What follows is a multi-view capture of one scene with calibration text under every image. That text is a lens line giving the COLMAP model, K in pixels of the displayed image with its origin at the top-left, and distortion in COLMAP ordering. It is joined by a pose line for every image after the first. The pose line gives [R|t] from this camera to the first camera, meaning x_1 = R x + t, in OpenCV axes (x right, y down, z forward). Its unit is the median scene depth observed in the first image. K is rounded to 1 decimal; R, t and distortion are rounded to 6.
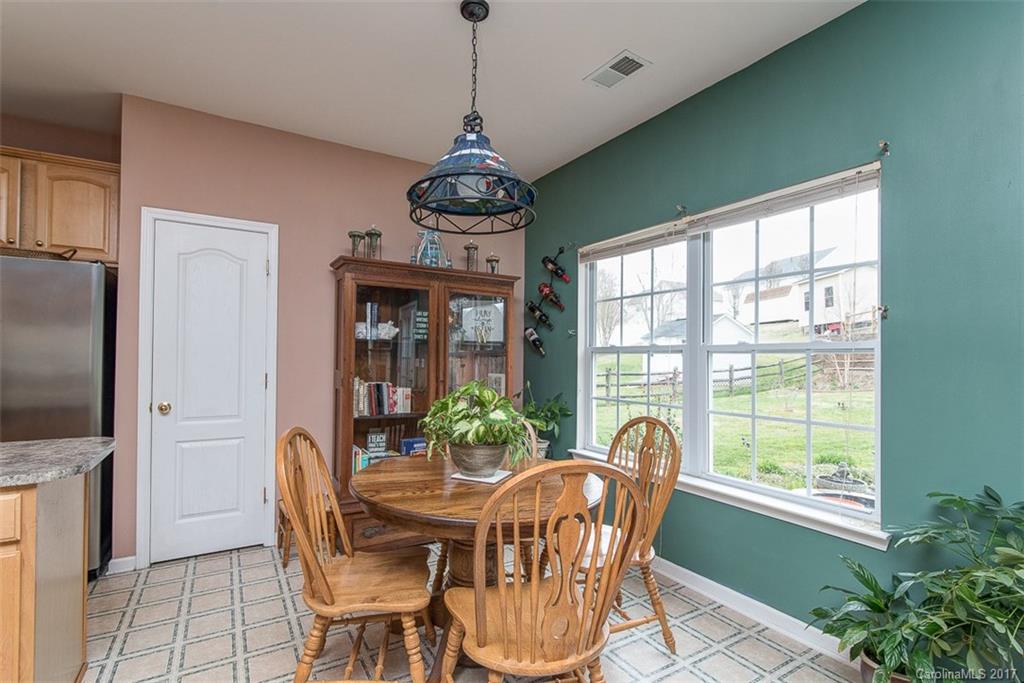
lens RADIAL K [[472.1, 0, 510.2], [0, 472.1, 347.1], [0, 0, 1]] dist [-0.011893, 0.000574]
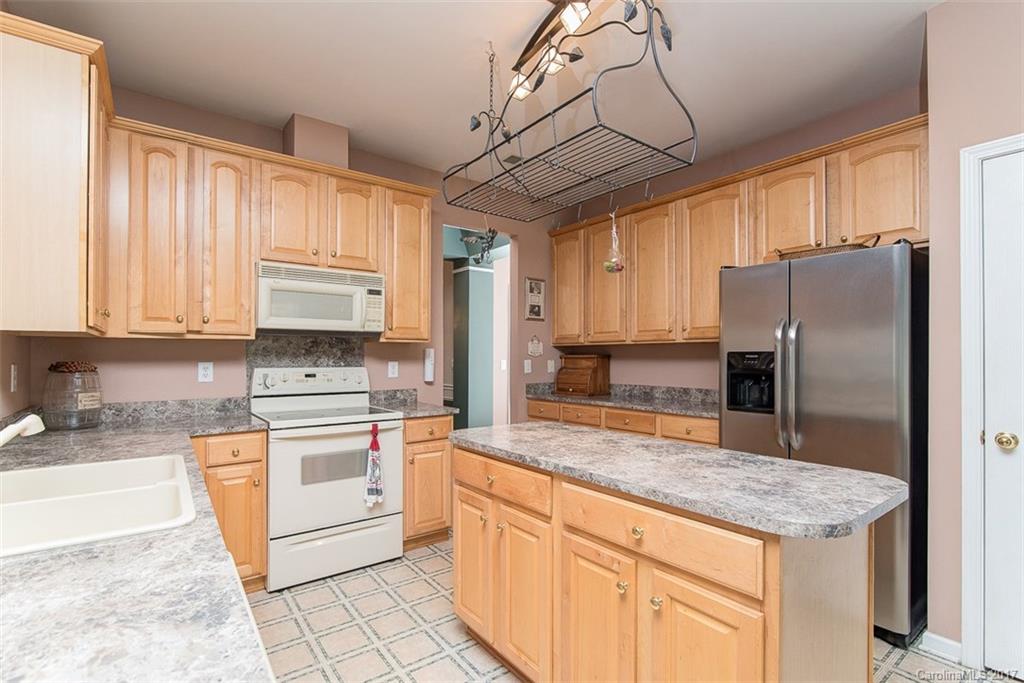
lens RADIAL K [[472.1, 0, 505.2], [0, 472.1, 355.7], [0, 0, 1]] dist [-0.011893, 0.000574]
pose [[0.089096, -0.008794, -0.995984, -0.154968], [0.018560, 0.999802, -0.007167, 0.002099], [0.995850, -0.017847, 0.089242, 0.255258]]
